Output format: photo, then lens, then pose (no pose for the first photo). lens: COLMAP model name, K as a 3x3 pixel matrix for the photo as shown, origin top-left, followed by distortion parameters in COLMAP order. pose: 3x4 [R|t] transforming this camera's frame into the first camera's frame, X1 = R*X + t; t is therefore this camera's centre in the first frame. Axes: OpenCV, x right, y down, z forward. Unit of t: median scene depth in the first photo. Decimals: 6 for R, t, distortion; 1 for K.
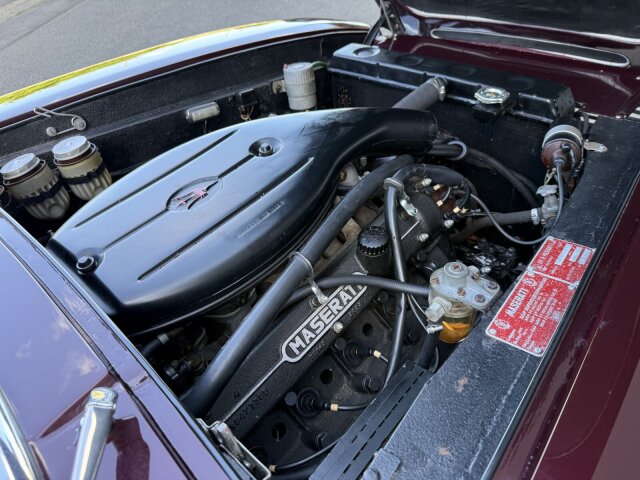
lens RADIAL K [[466.6, 0, 320.0], [0, 466.6, 240.0], [0, 0, 1]] dist [0.042112, -0.106345]
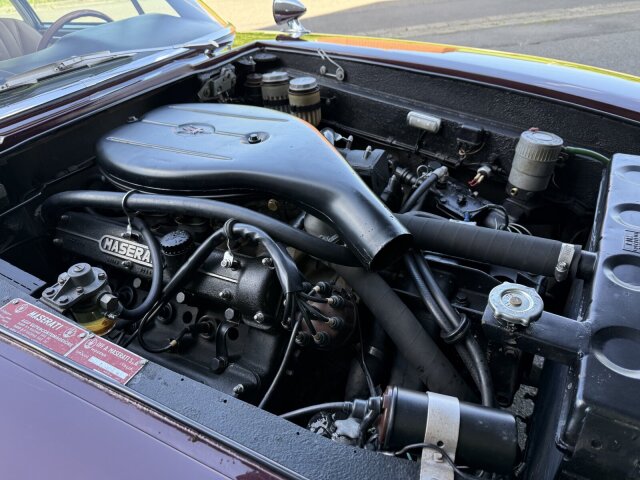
lens RADIAL K [[466.6, 0, 320.0], [0, 466.6, 240.0], [0, 0, 1]] dist [0.042112, -0.106345]
pose [[0.221027, 0.644242, -0.732188, 1.013306], [-0.597322, 0.682892, 0.420553, -0.680072], [0.770943, 0.344398, 0.535758, 0.699952]]
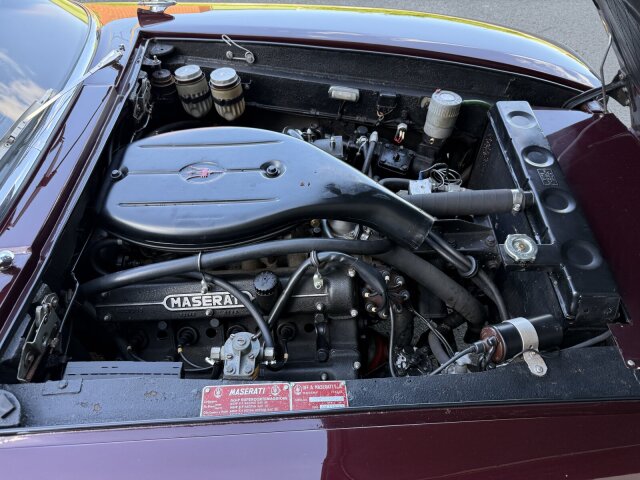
lens RADIAL K [[457.3, 0, 325.2], [0, 457.3, 252.3], [0, 0, 1]] dist [-0.002108, -0.002803]
pose [[0.675444, 0.639960, -0.366369, 0.653313], [-0.530565, 0.766804, 0.361264, -0.624297], [0.512128, -0.049631, 0.857474, 0.017248]]
